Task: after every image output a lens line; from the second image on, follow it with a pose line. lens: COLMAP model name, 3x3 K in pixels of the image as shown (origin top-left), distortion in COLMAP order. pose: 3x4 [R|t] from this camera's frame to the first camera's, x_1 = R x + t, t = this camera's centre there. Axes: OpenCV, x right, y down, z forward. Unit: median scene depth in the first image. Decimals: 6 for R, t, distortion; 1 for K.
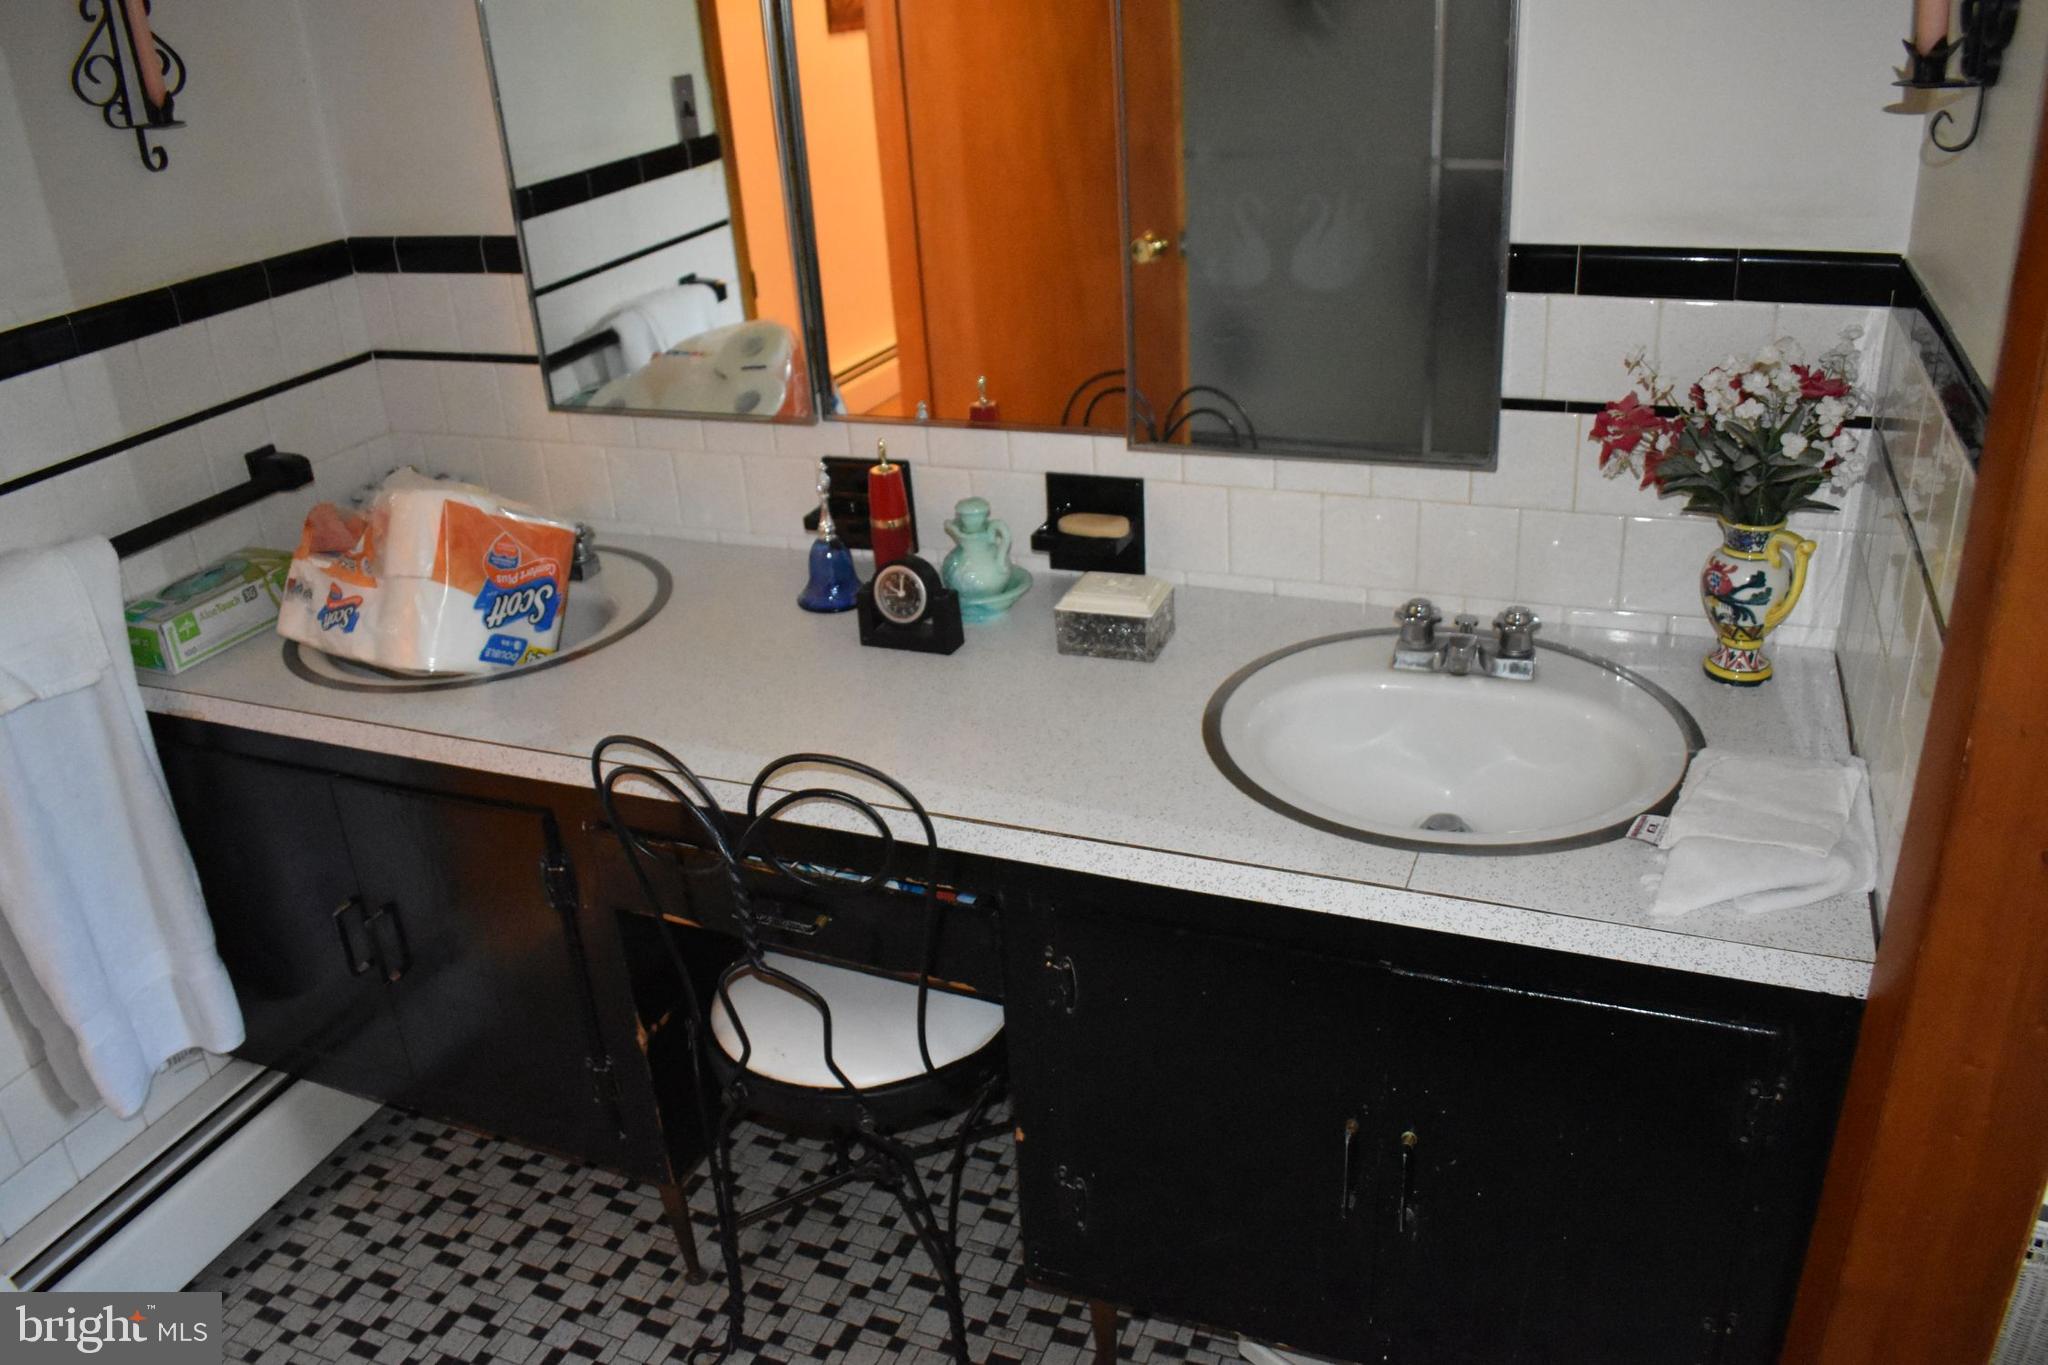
lens RADIAL K [[1596.3, 0, 1021.2], [0, 1596.3, 673.7], [0, 0, 1]] dist [-0.090160, 0.013680]
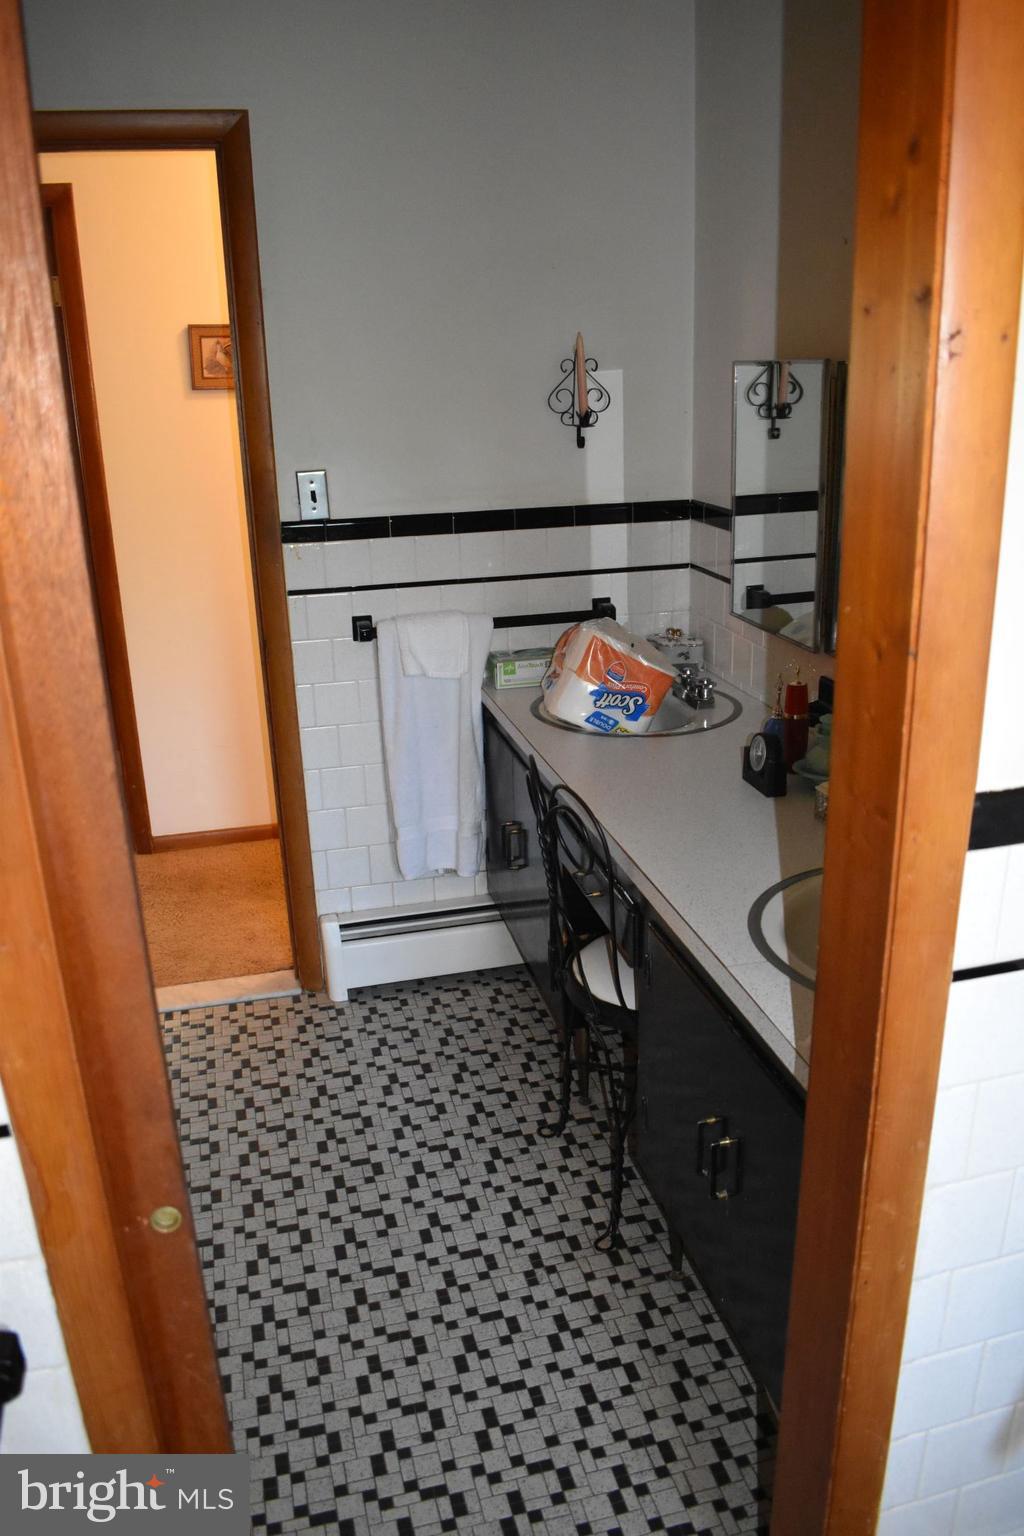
lens RADIAL K [[1197.2, 0, 511.5], [0, 1197.2, 773.1], [0, 0, 1]] dist [-0.090160, 0.013680]
pose [[0.604952, 0.307801, -0.734365, 0.649635], [-0.345773, 0.932319, 0.105933, -0.069424], [0.717269, 0.189839, 0.670438, -0.009940]]
